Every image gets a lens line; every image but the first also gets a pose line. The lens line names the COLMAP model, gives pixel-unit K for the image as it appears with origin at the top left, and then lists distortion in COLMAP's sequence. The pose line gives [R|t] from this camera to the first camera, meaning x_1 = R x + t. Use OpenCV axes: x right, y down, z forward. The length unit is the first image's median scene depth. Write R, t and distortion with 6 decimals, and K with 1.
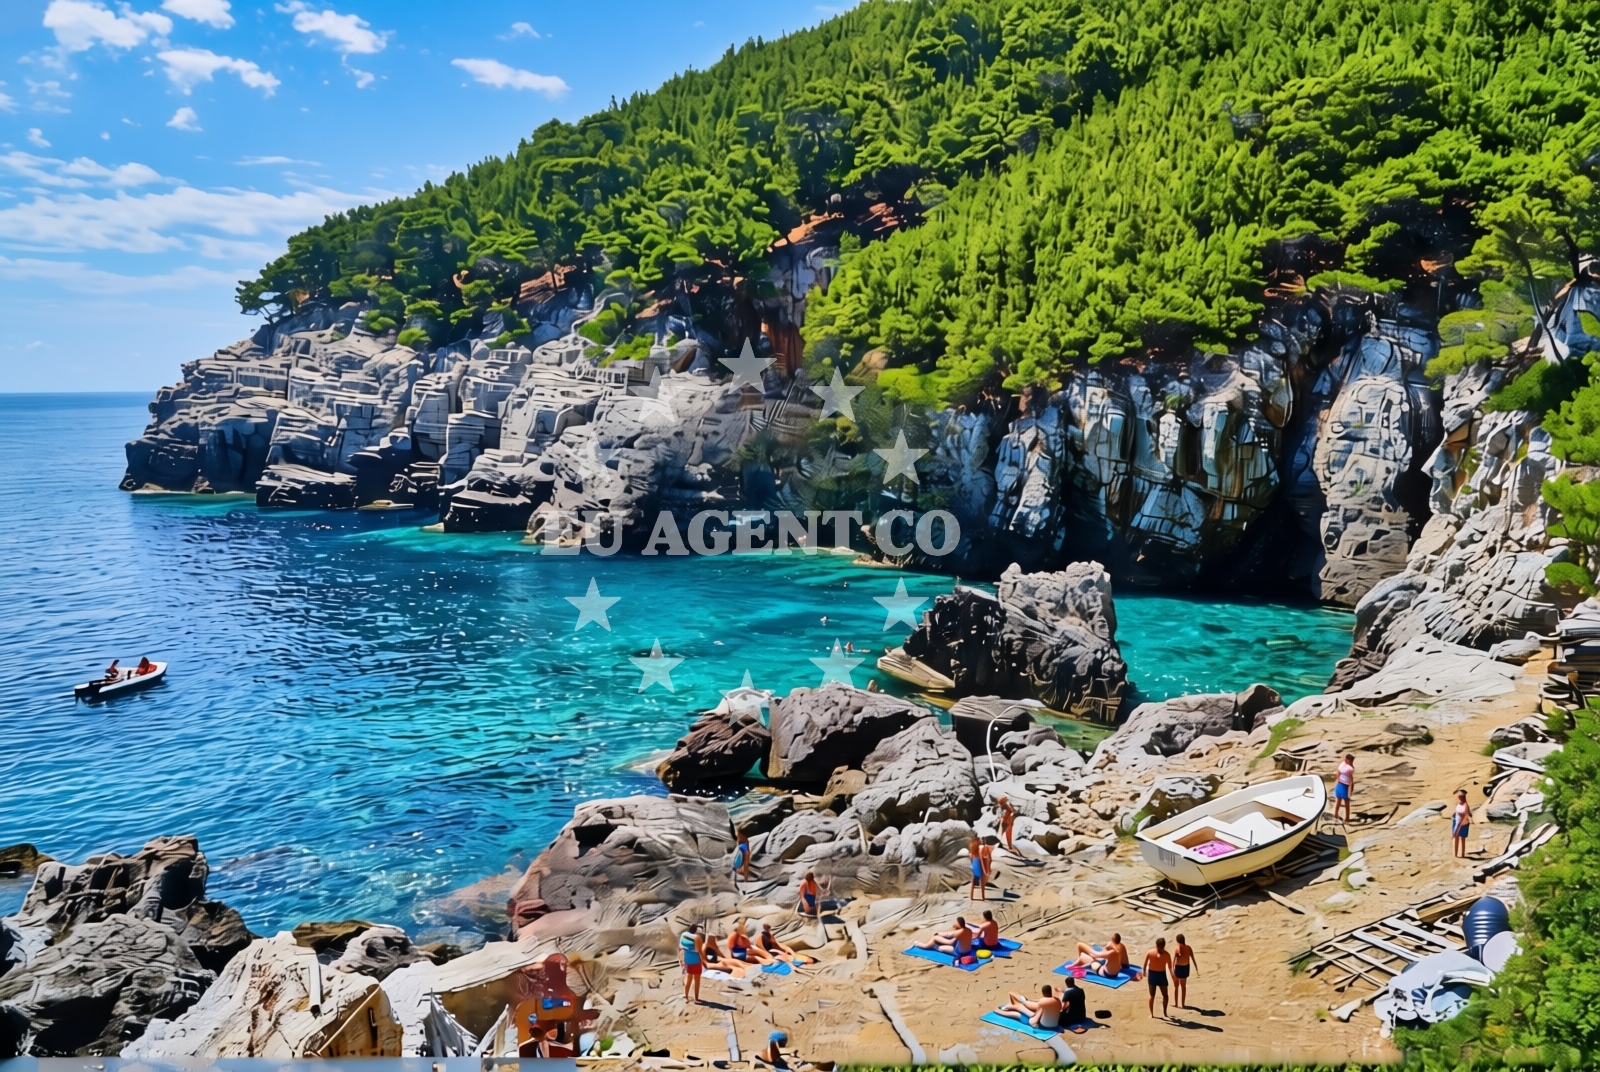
lens RADIAL K [[1338.6, 0, 800.0], [0, 1338.6, 536.0], [0, 0, 1]] dist [0.032693, 0.006346]
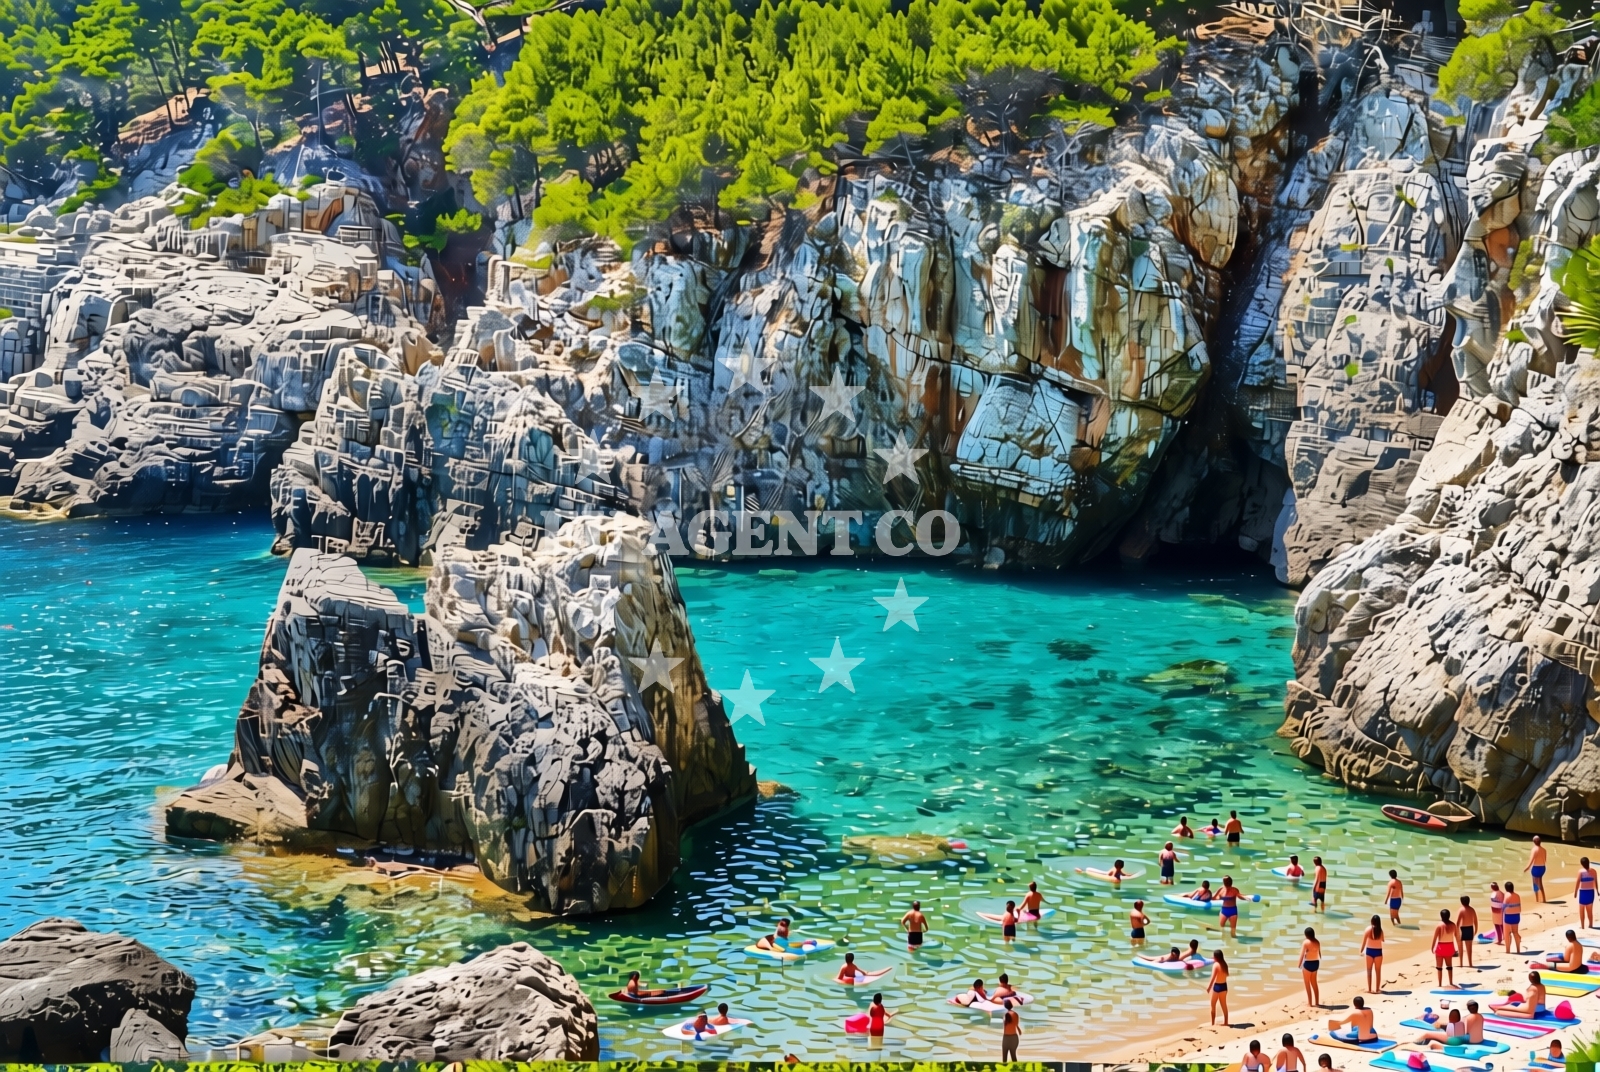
lens RADIAL K [[1693.0, 0, 797.9], [0, 1693.0, 492.4], [0, 0, 1]] dist [0.123406, -0.551815]
pose [[0.999713, -0.021479, 0.010633, 0.173452], [0.021571, 0.999731, -0.008576, 0.011603], [-0.010446, 0.008802, 0.999907, 0.309348]]
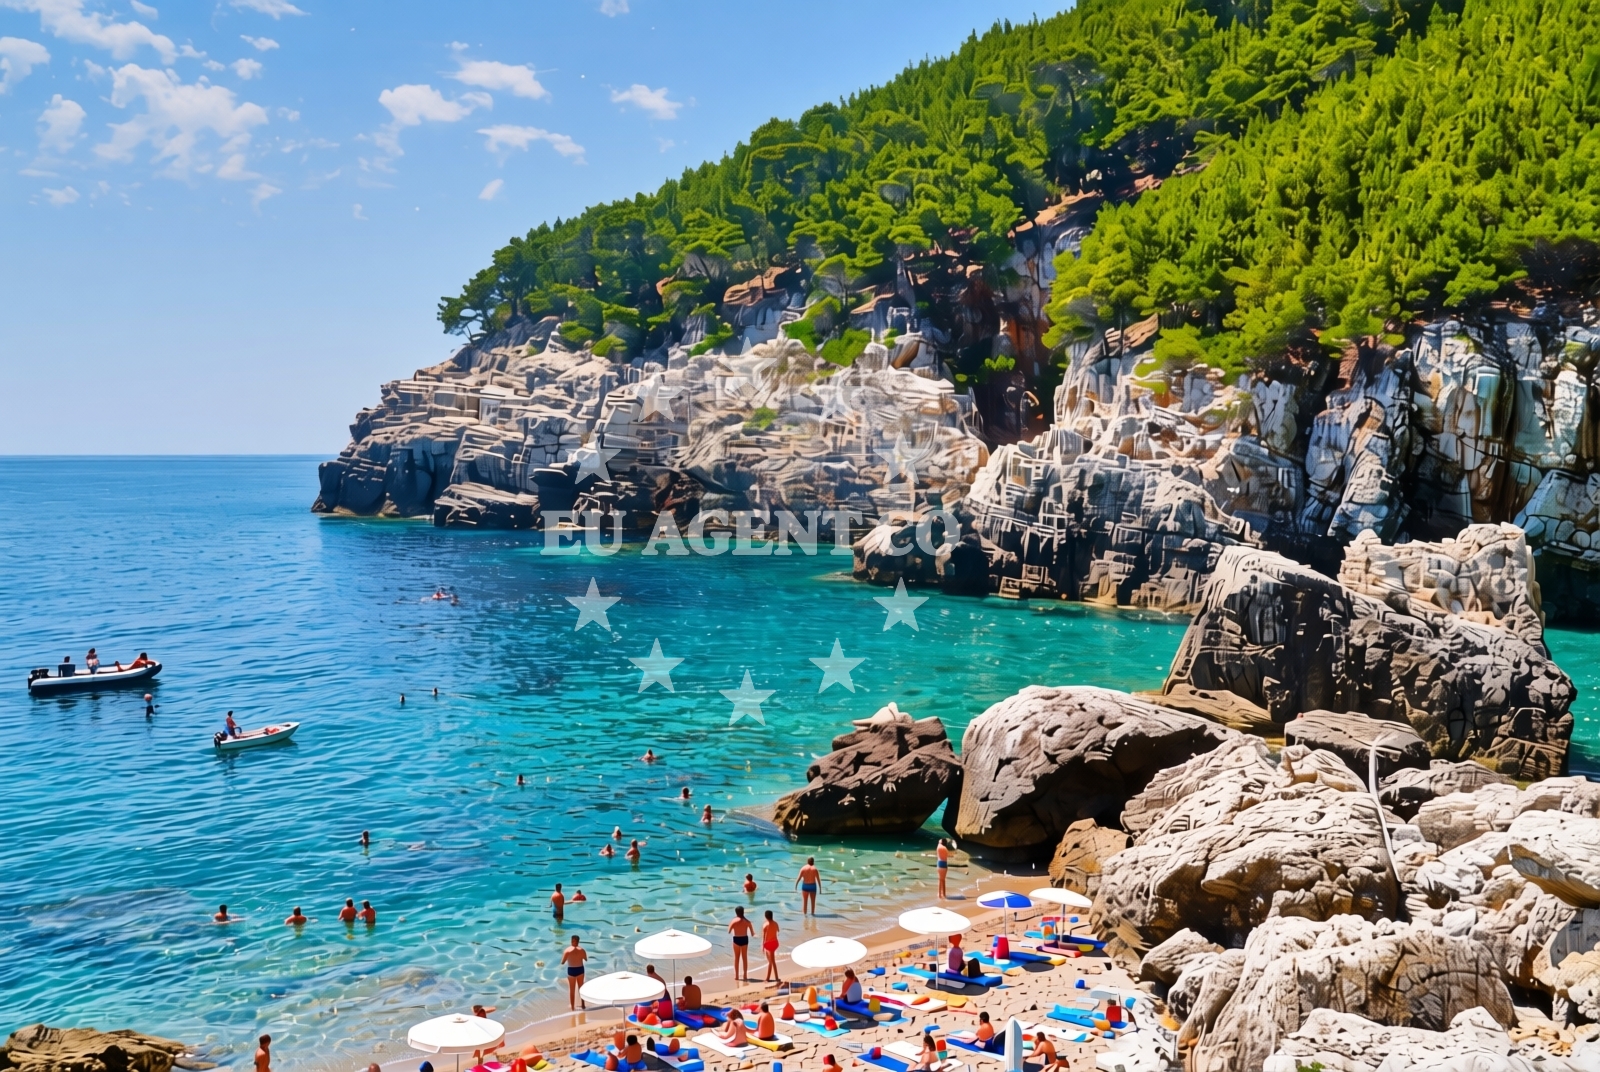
lens RADIAL K [[1384.2, 0, 773.0], [0, 1384.2, 533.2], [0, 0, 1]] dist [-0.001035, 0.002491]
pose [[0.980230, 0.013937, -0.197368, 0.008374], [-0.025601, 0.998065, -0.056671, 0.044472], [0.196196, 0.060604, 0.978690, 0.198693]]
